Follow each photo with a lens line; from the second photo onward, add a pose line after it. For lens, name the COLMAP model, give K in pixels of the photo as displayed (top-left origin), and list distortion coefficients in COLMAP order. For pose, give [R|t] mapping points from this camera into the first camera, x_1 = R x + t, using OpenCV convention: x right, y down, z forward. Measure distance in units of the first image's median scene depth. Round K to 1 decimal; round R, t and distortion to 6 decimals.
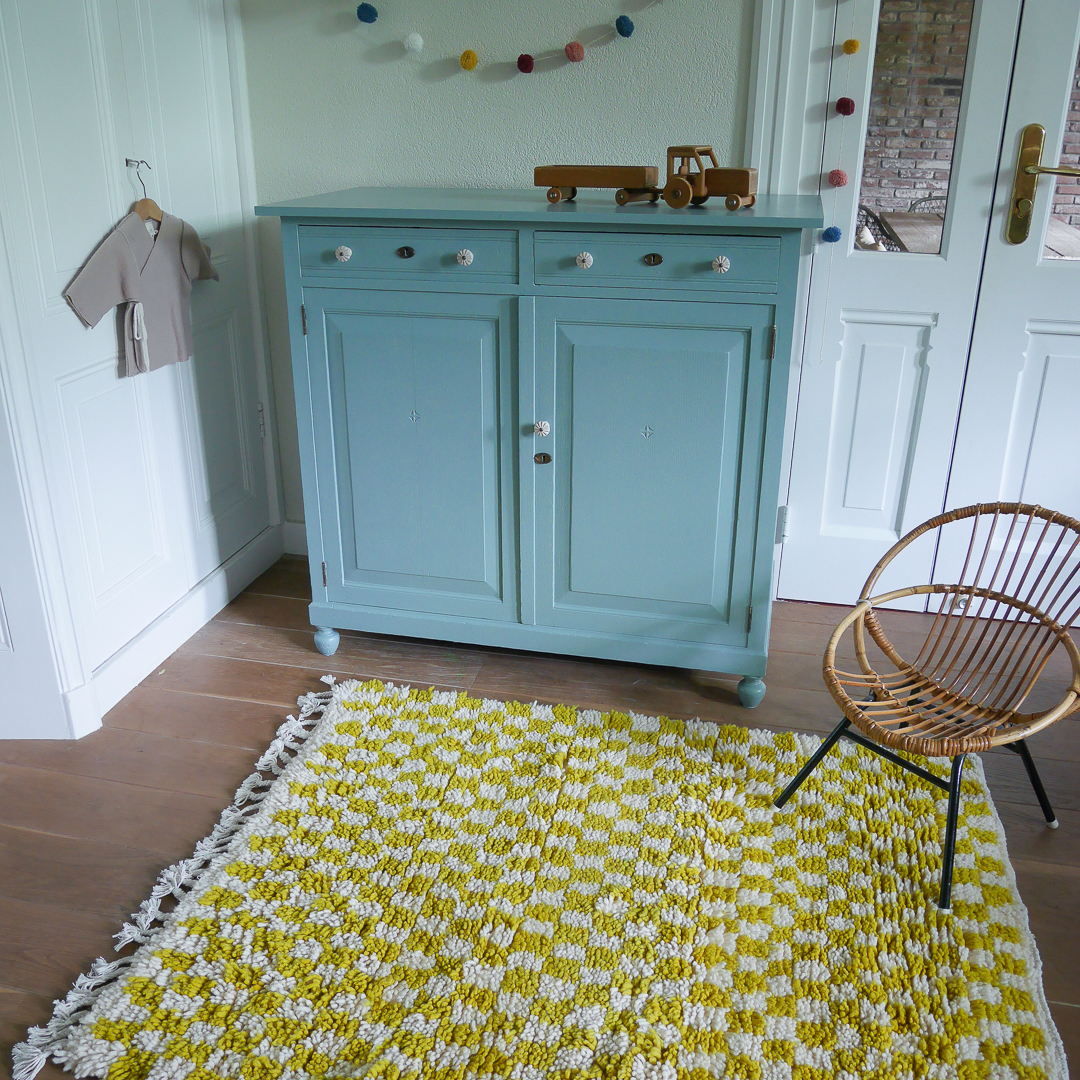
lens RADIAL K [[1047.5, 0, 540.1], [0, 1047.5, 549.9], [0, 0, 1]] dist [-0.074044, 0.029372]
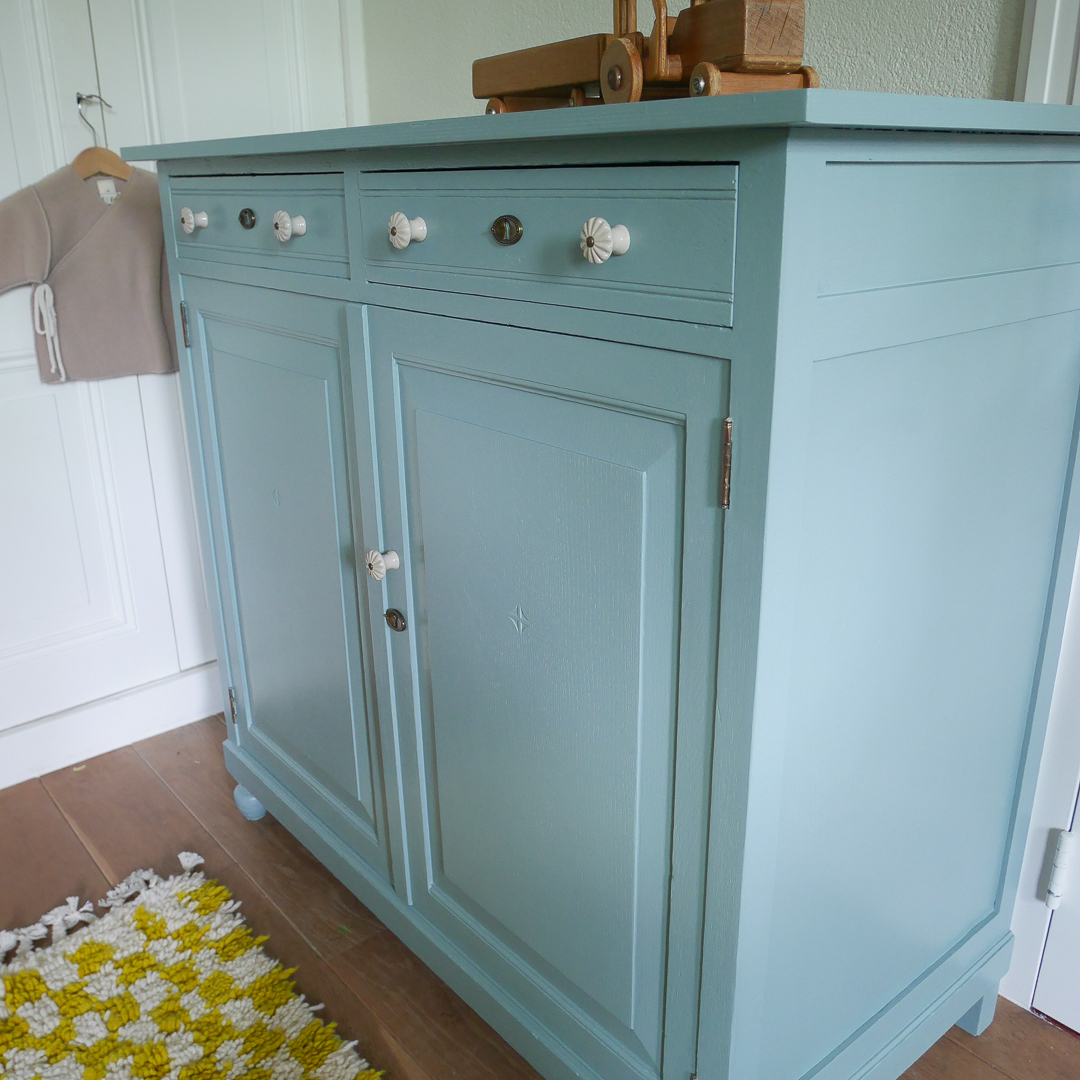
lens RADIAL K [[1047.5, 0, 540.1], [0, 1047.5, 549.9], [0, 0, 1]] dist [-0.074044, 0.029372]
pose [[0.798972, 0.195317, -0.568766, 0.347595], [-0.219647, 0.975224, 0.026348, -0.150583], [0.559820, 0.103876, 0.822077, 0.609457]]
